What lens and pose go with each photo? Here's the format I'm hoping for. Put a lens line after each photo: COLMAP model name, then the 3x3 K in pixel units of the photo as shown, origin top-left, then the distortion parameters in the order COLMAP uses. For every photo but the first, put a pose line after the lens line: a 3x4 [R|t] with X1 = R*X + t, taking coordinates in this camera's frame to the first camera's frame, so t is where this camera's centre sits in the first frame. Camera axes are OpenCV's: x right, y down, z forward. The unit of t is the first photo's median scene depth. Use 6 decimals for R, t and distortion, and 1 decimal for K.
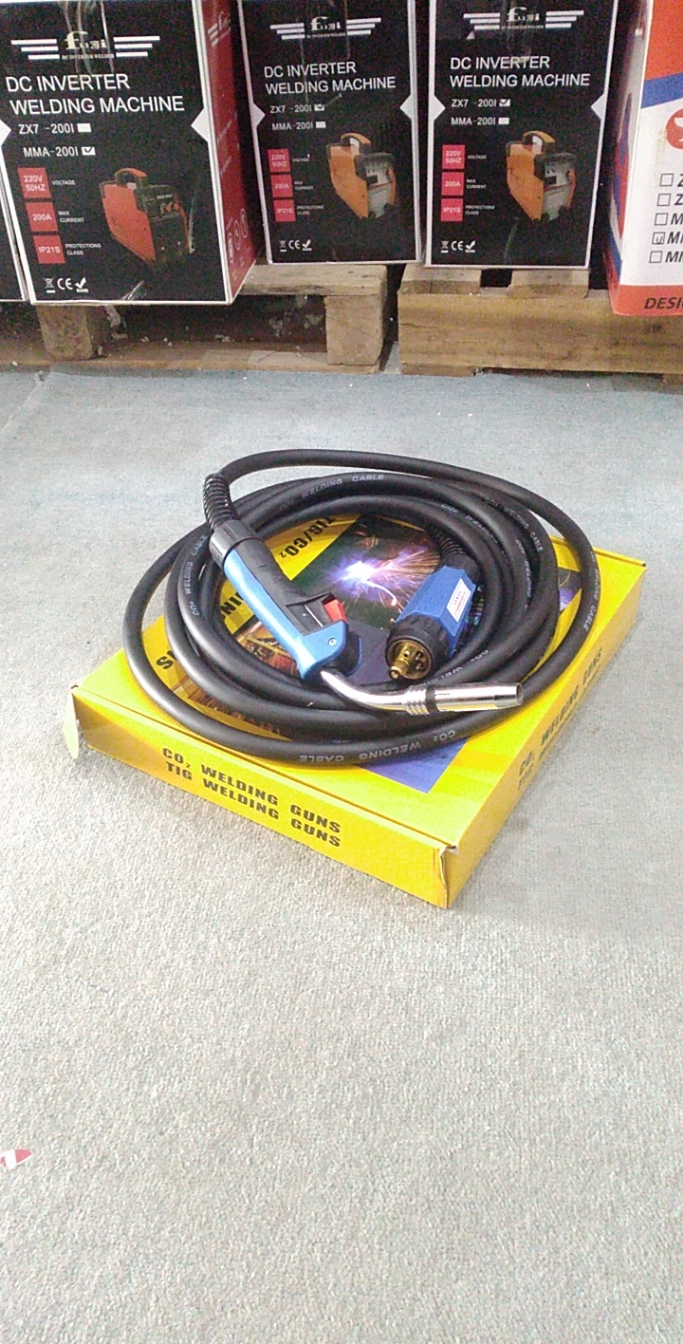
lens RADIAL K [[1072.2, 0, 340.4], [0, 1072.2, 672.9], [0, 0, 1]] dist [-0.028795, -0.019838]
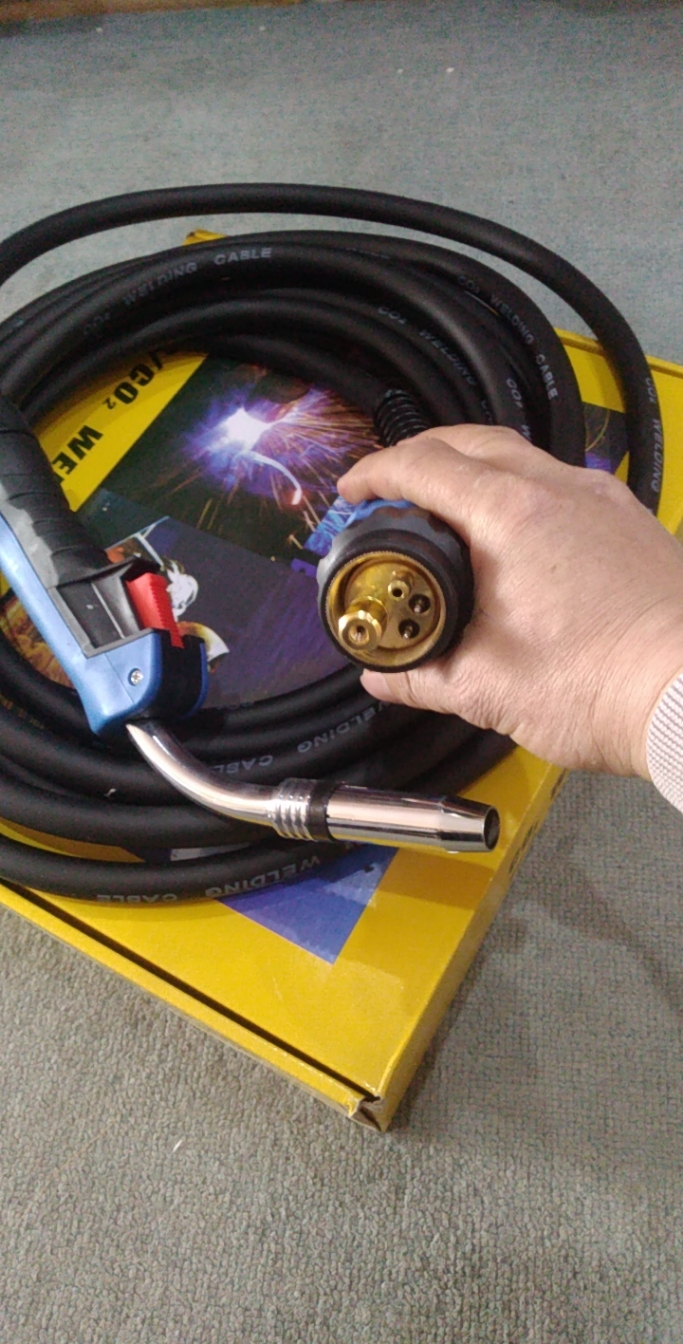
lens RADIAL K [[1072.2, 0, 337.7], [0, 1072.2, 669.9], [0, 0, 1]] dist [-0.028795, -0.019838]
pose [[0.997291, -0.055063, -0.048769, 0.112989], [0.067739, 0.945931, 0.317216, -0.188128], [0.028665, -0.319661, 0.947098, 0.513816]]
